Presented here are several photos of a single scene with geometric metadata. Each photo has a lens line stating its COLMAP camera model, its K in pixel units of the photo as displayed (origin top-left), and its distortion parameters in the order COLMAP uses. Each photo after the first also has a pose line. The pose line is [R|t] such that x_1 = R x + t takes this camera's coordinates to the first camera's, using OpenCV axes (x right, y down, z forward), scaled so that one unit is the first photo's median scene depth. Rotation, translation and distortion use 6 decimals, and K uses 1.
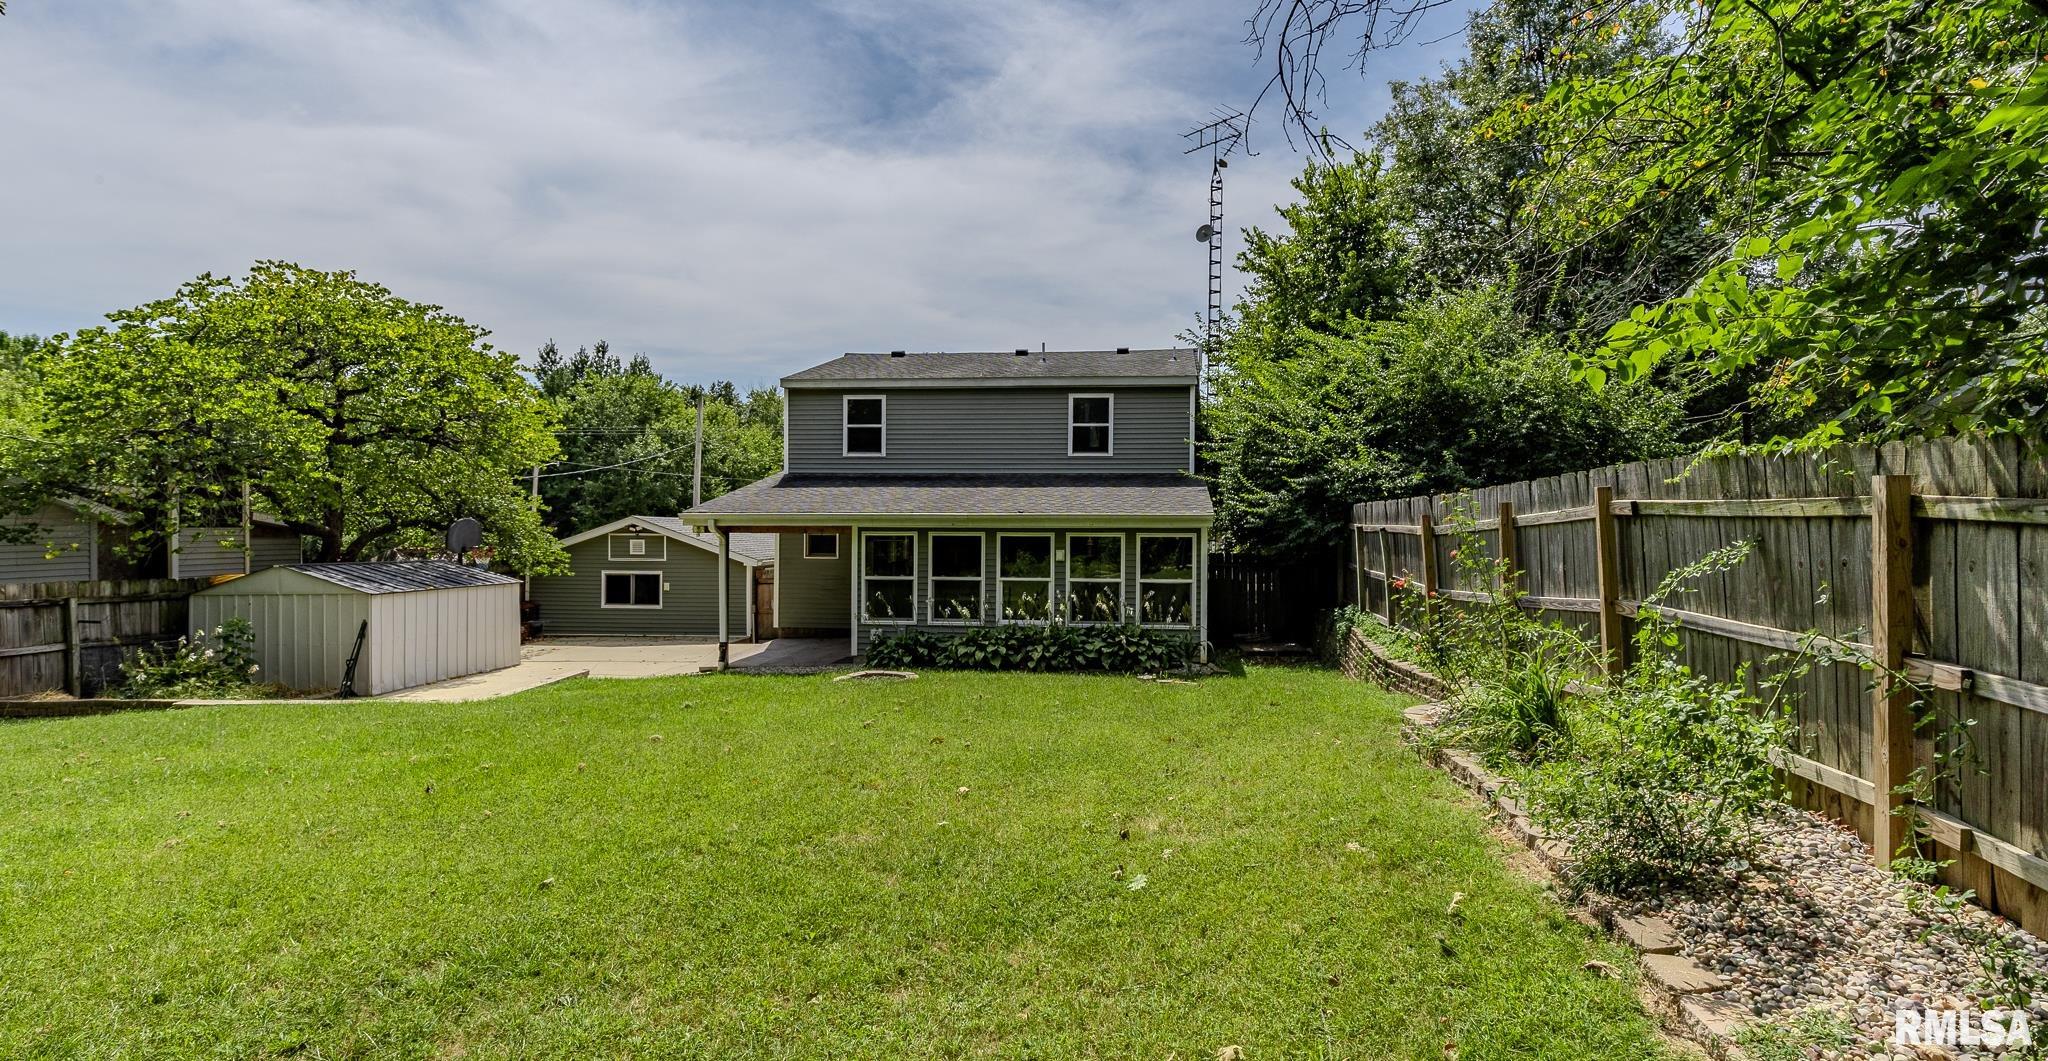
lens RADIAL K [[938.7, 0, 993.3], [0, 938.7, 521.8], [0, 0, 1]] dist [0.002464, 0.000436]
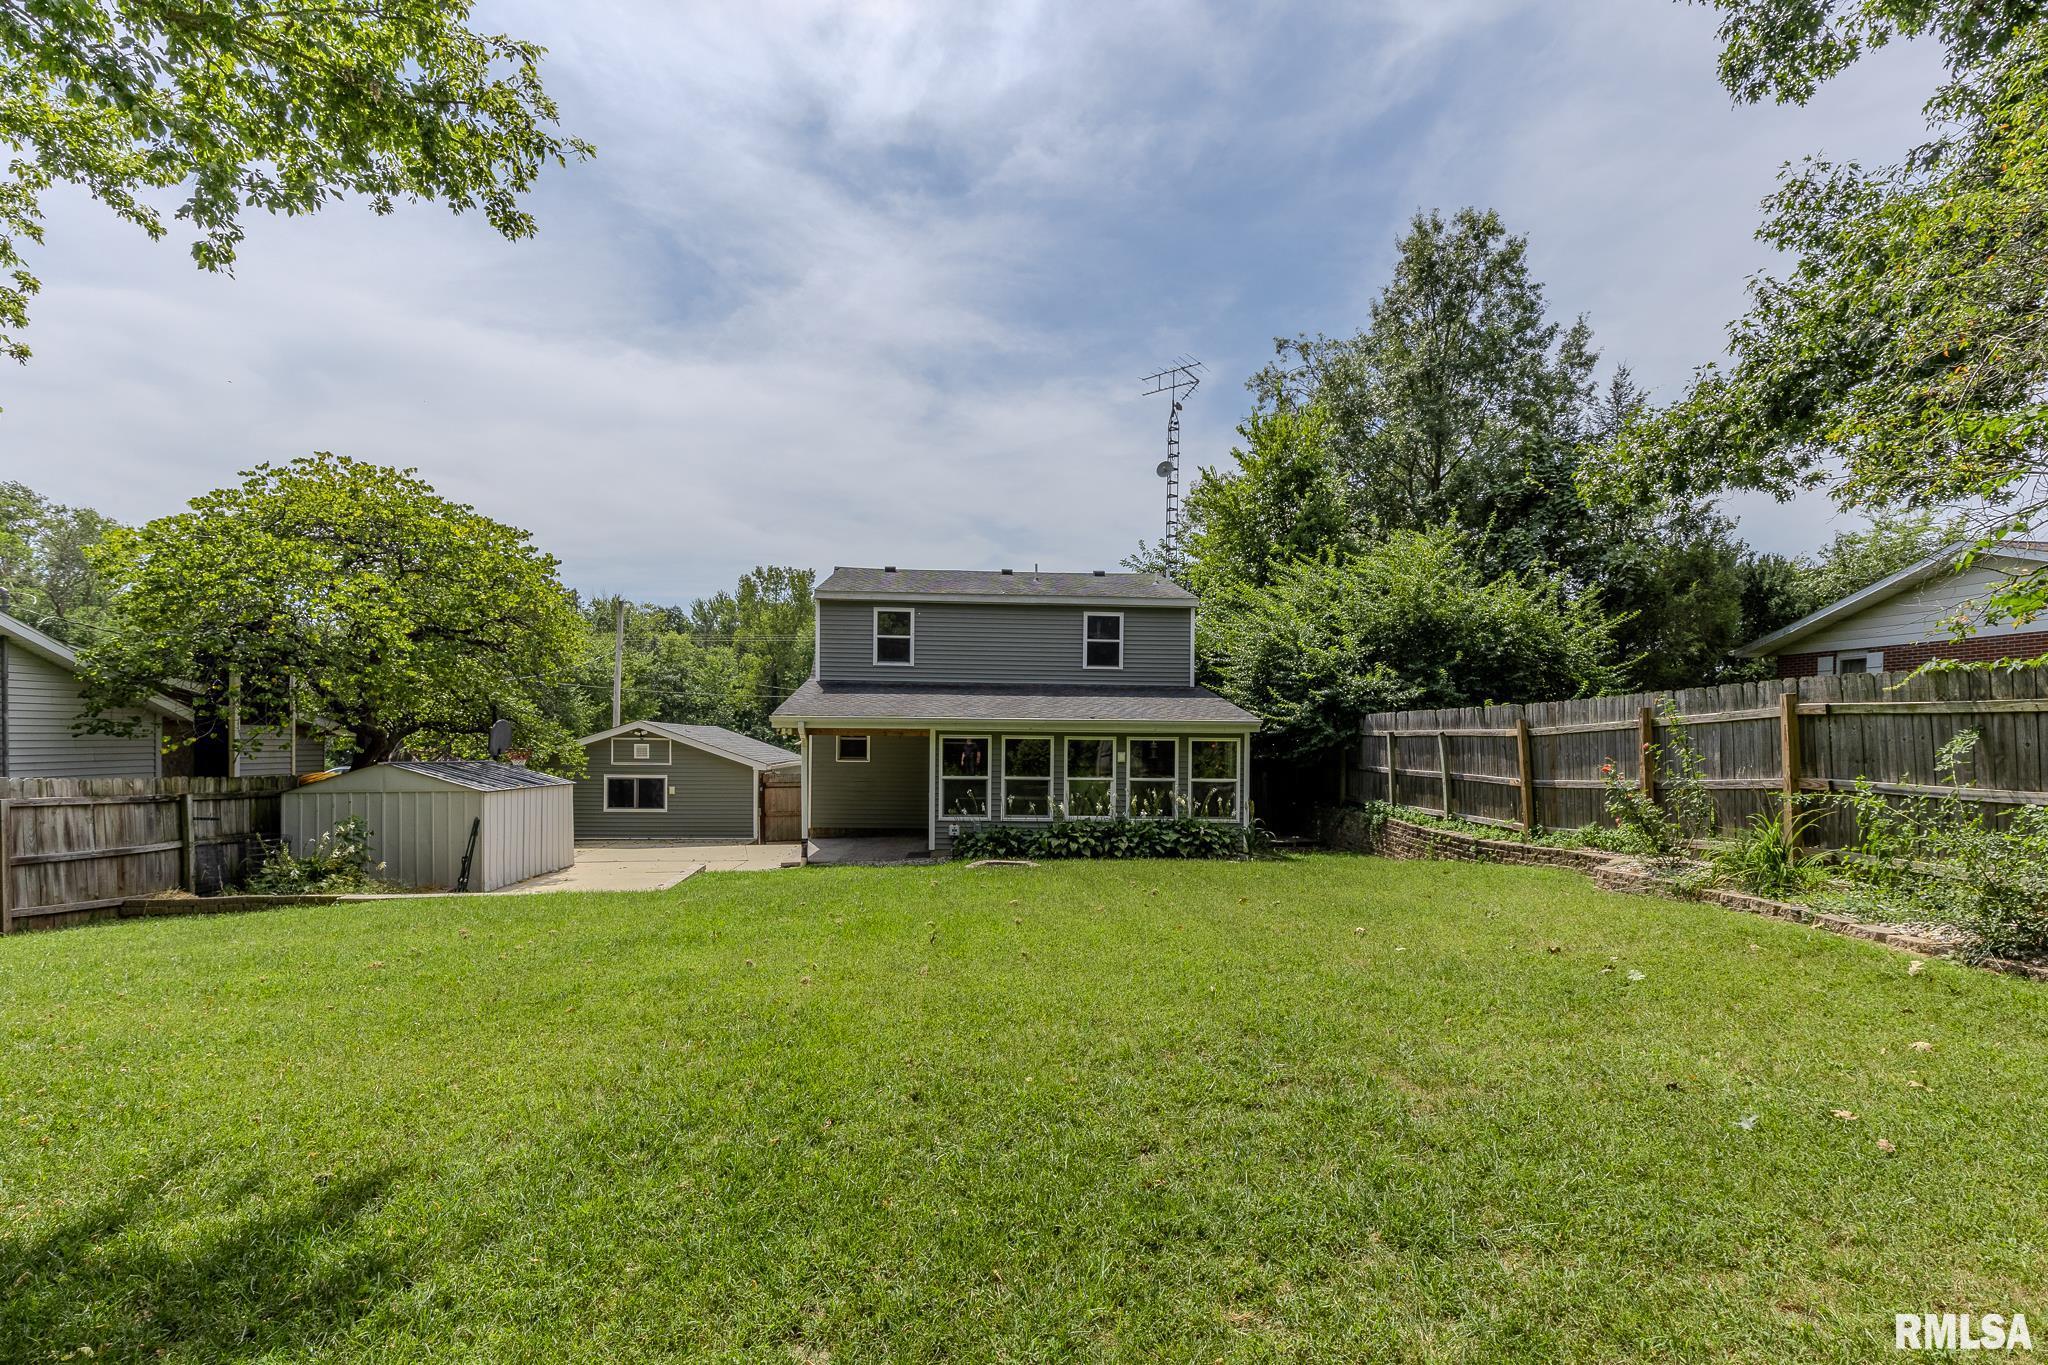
lens RADIAL K [[910.2, 0, 986.1], [0, 910.2, 734.2], [0, 0, 1]] dist [0.001573, 0.000094]
pose [[0.988765, 0.007686, 0.149281, -0.244607], [-0.007542, 0.999970, -0.001533, 0.011248], [-0.149288, 0.000390, 0.988794, -0.040509]]
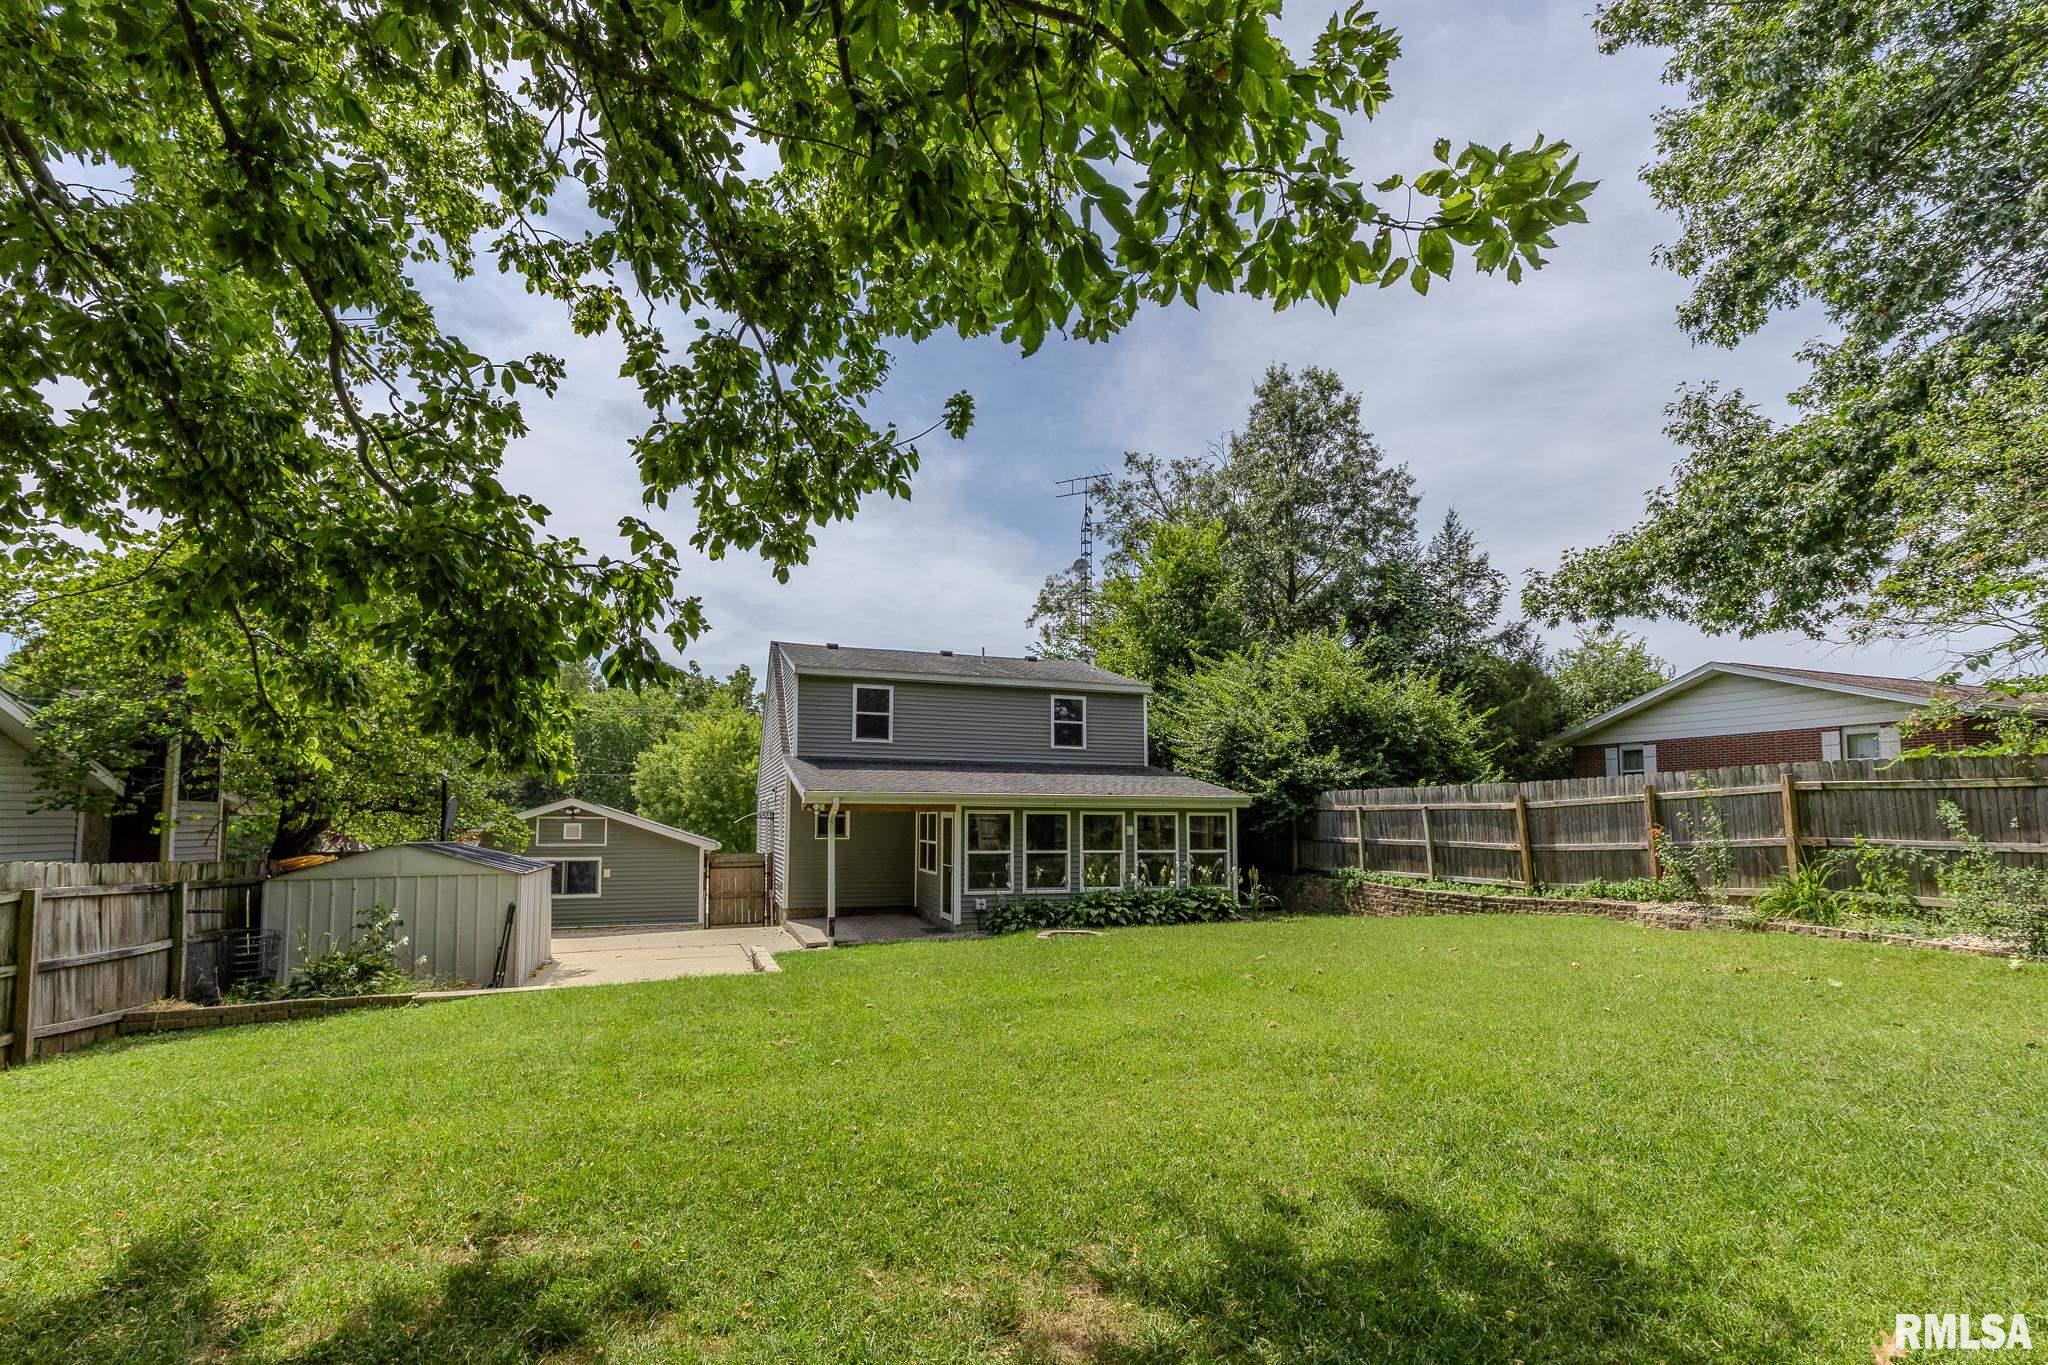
lens RADIAL K [[902.6, 0, 1024.4], [0, 902.6, 740.2], [0, 0, 1]] dist [0.002874, 0.000054]
pose [[0.918043, 0.036789, 0.394769, -0.500977], [-0.003700, 0.996437, -0.084255, 0.017706], [-0.396463, 0.075889, 0.914909, -0.003811]]
